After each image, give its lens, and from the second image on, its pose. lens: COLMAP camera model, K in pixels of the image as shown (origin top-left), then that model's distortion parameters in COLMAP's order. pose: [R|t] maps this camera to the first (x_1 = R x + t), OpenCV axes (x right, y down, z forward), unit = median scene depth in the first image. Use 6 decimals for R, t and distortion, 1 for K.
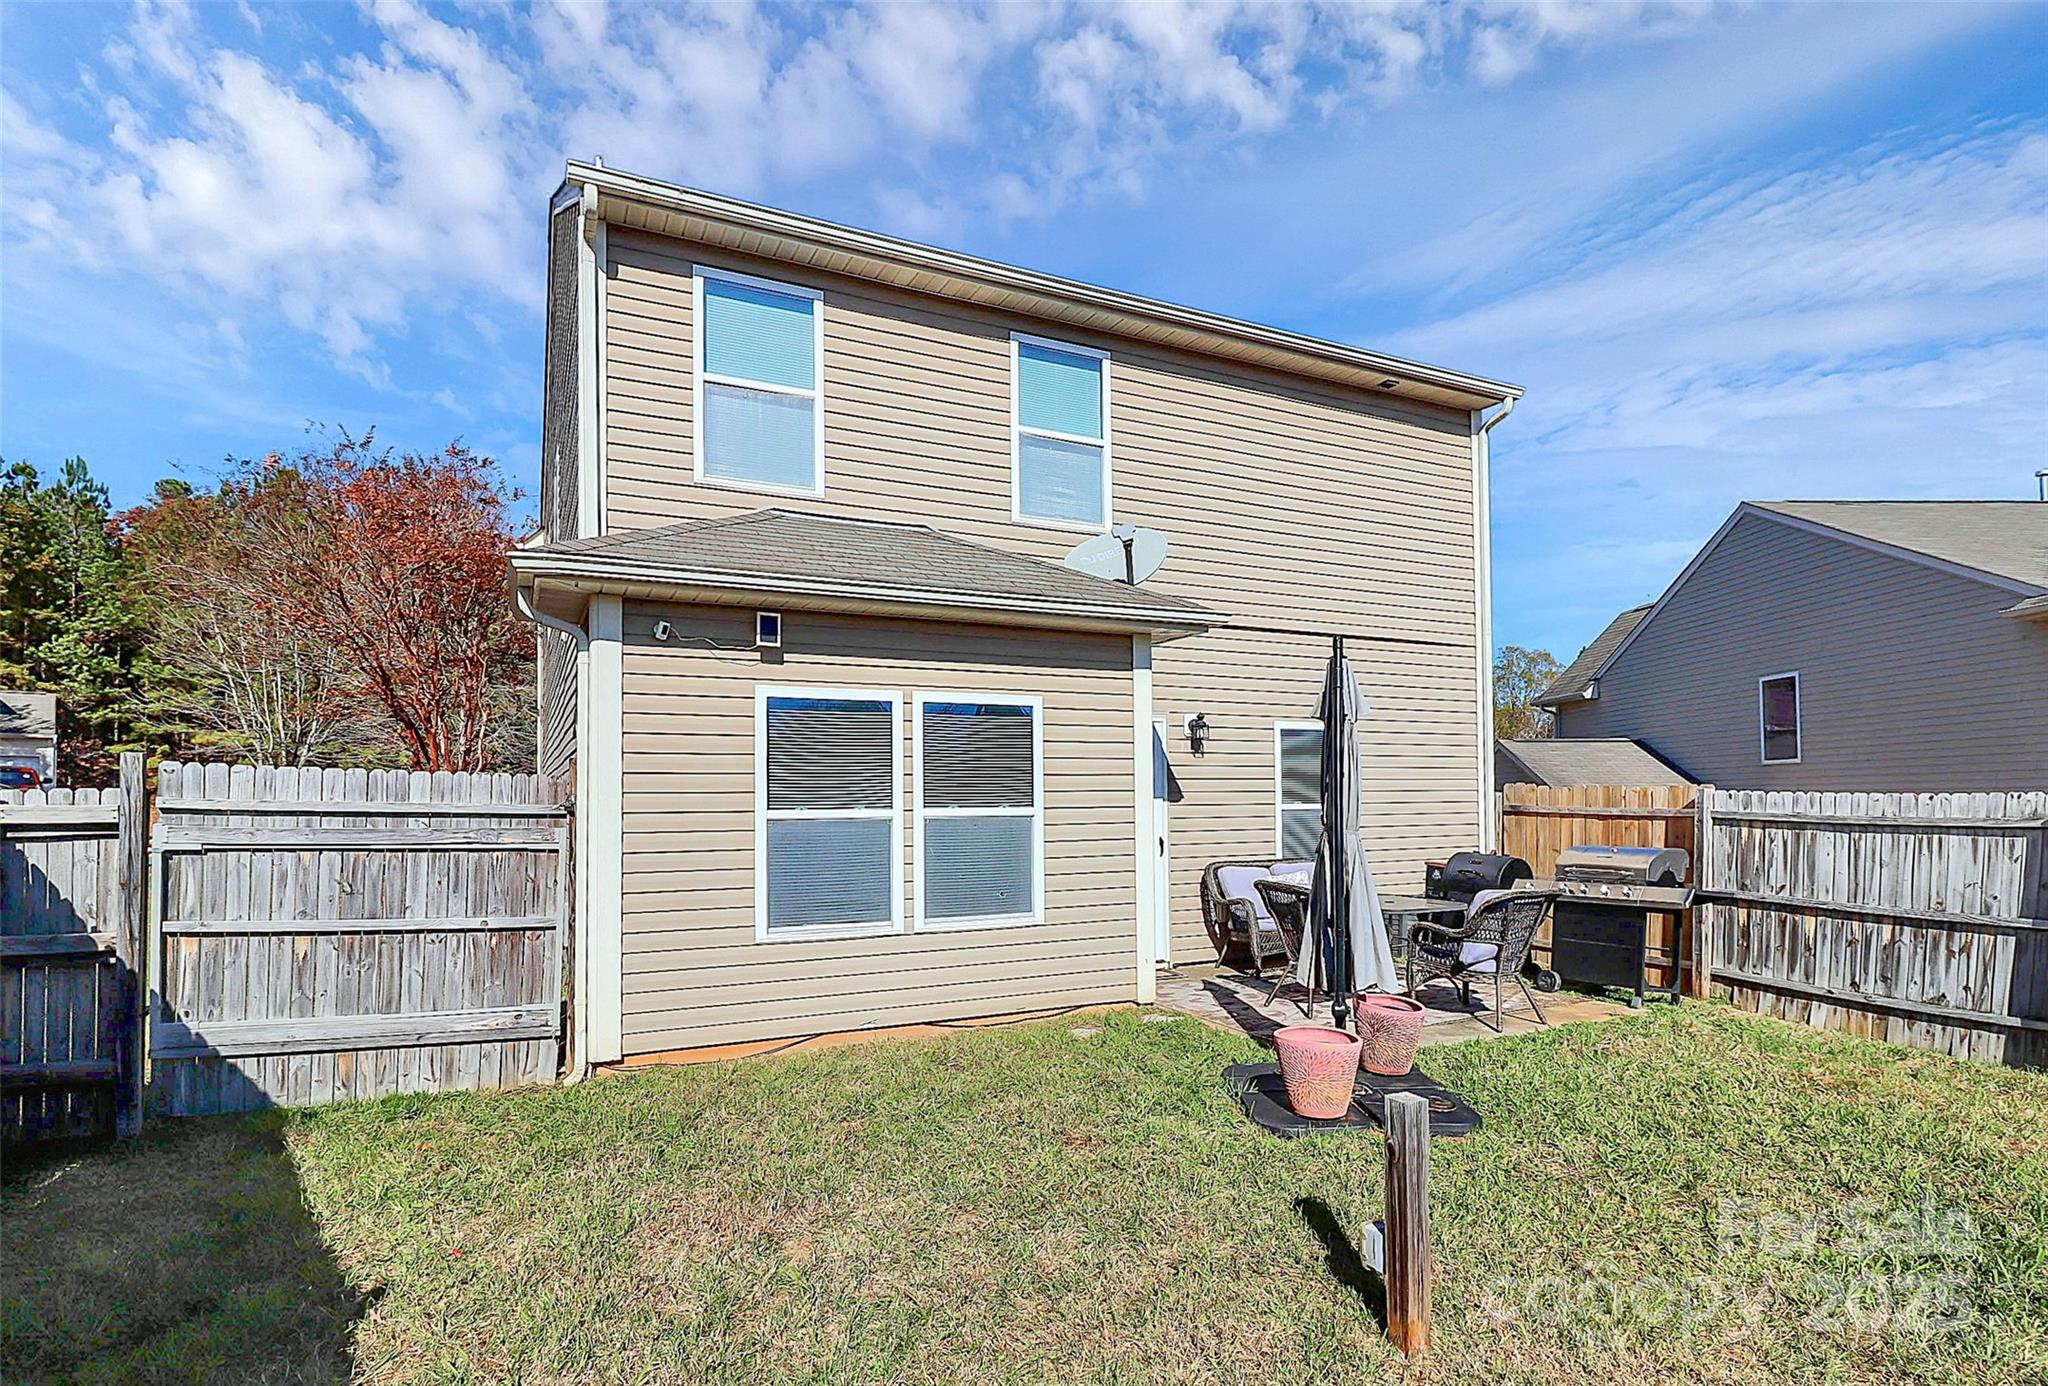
lens RADIAL K [[1063.2, 0, 1020.5], [0, 1063.2, 744.5], [0, 0, 1]] dist [-0.003449, -0.000687]
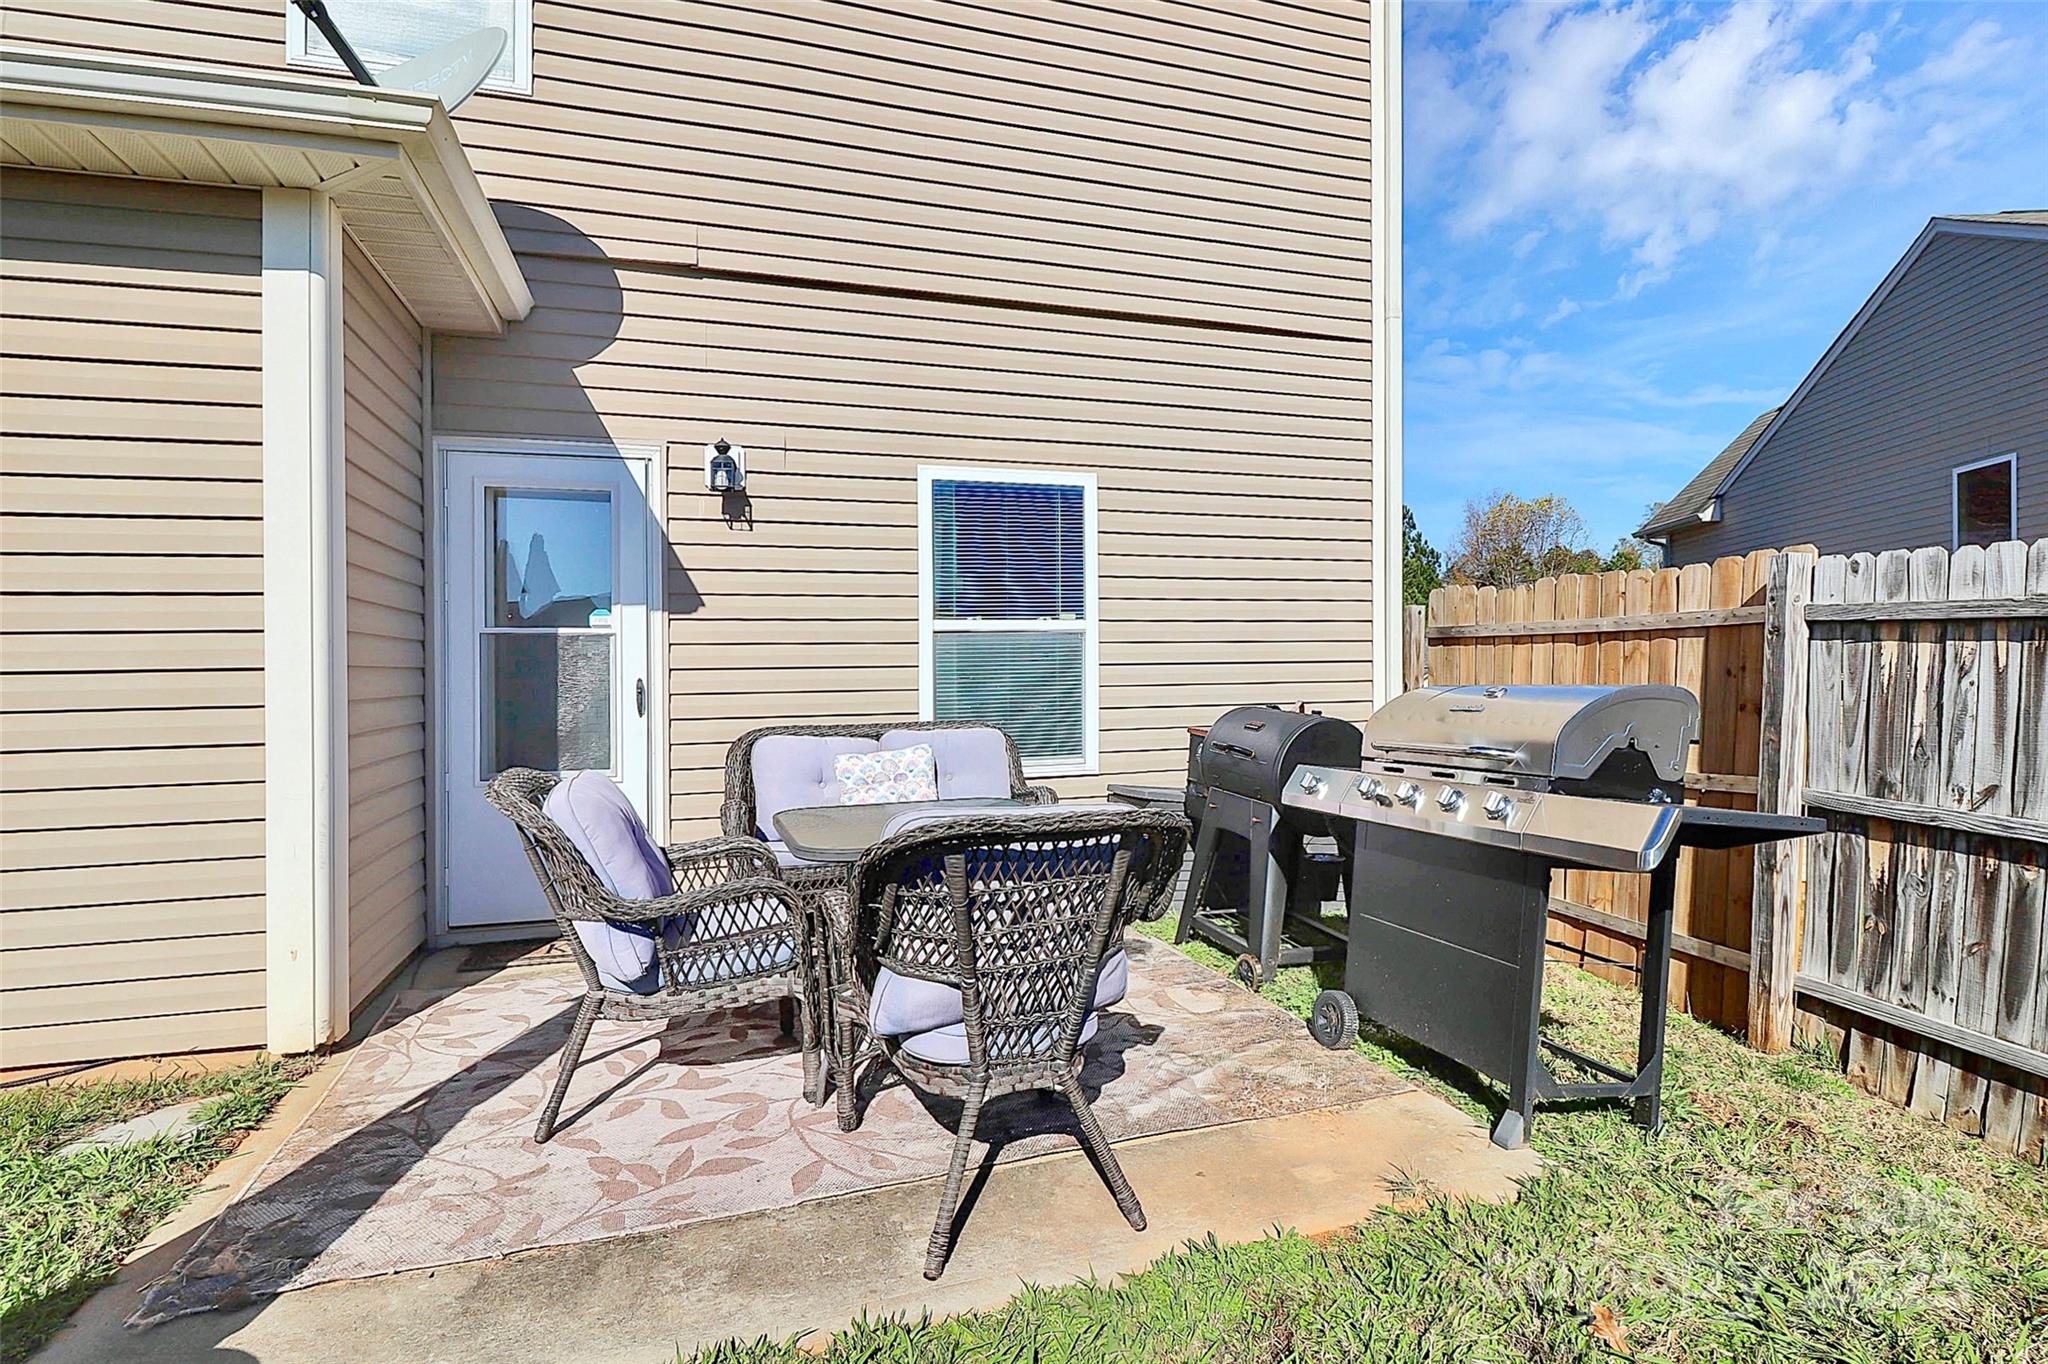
lens RADIAL K [[989.0, 0, 1021.3], [0, 989.0, 666.1], [0, 0, 1]] dist [0.015154, -0.018686]
pose [[0.988916, -0.009342, -0.148183, 0.417777], [0.015802, 0.998972, 0.042477, 0.067424], [0.147634, -0.044348, 0.988047, 0.587922]]
